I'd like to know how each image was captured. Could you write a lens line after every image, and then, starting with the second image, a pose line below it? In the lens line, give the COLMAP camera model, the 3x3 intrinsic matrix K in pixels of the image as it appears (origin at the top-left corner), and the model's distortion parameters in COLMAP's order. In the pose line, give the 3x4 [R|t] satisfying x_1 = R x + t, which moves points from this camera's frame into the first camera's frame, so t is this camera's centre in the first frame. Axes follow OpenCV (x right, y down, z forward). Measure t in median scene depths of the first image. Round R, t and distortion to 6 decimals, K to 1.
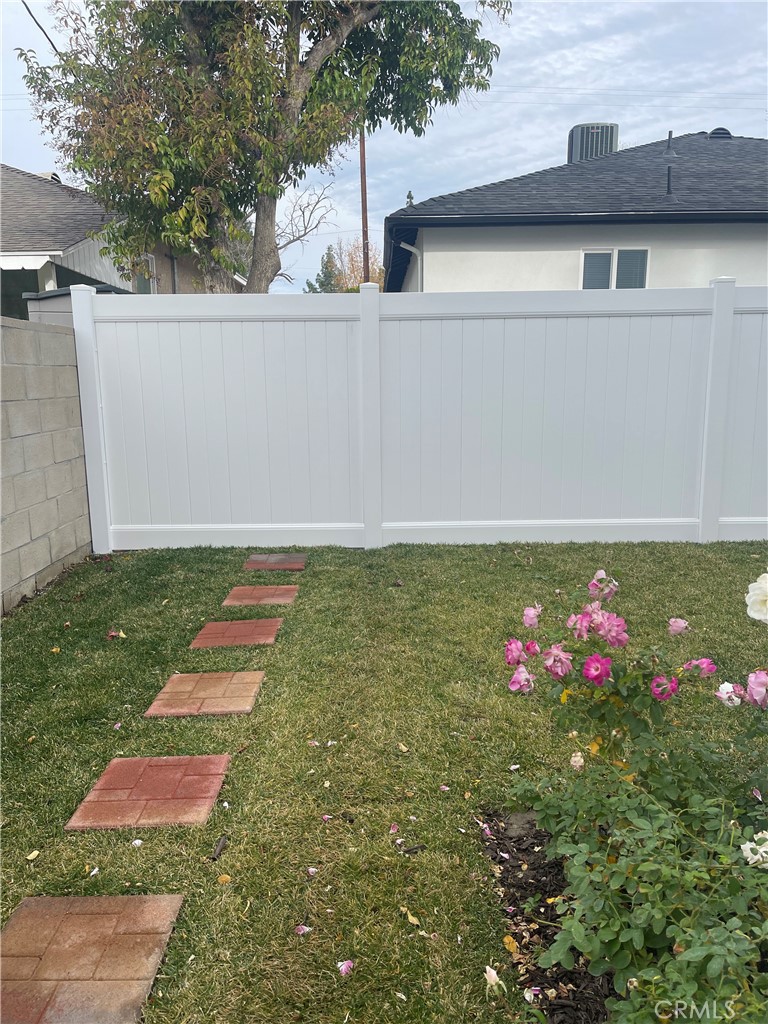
lens RADIAL K [[772.8, 0, 384.0], [0, 772.8, 512.0], [0, 0, 1]] dist [0.207200, -0.321075]
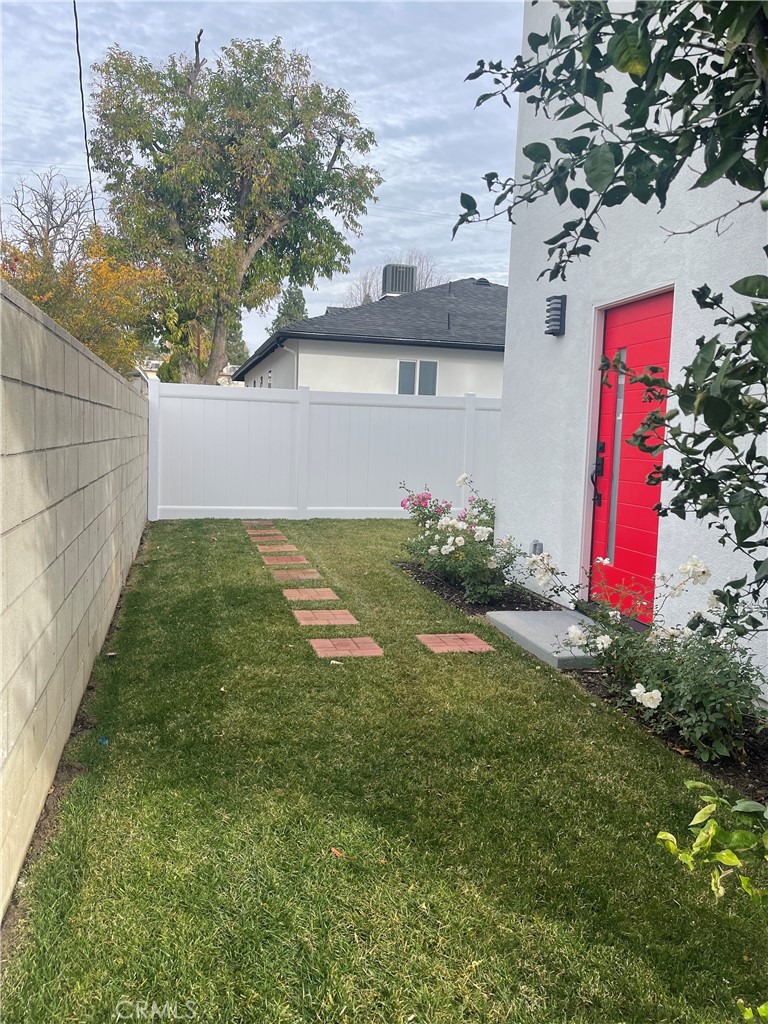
lens RADIAL K [[772.8, 0, 384.0], [0, 772.8, 512.0], [0, 0, 1]] dist [0.207200, -0.321075]
pose [[0.970300, 0.015482, 0.241407, -0.126060], [0.002181, 0.997350, -0.072726, 0.074701], [-0.241893, 0.071093, 0.967695, -0.404934]]
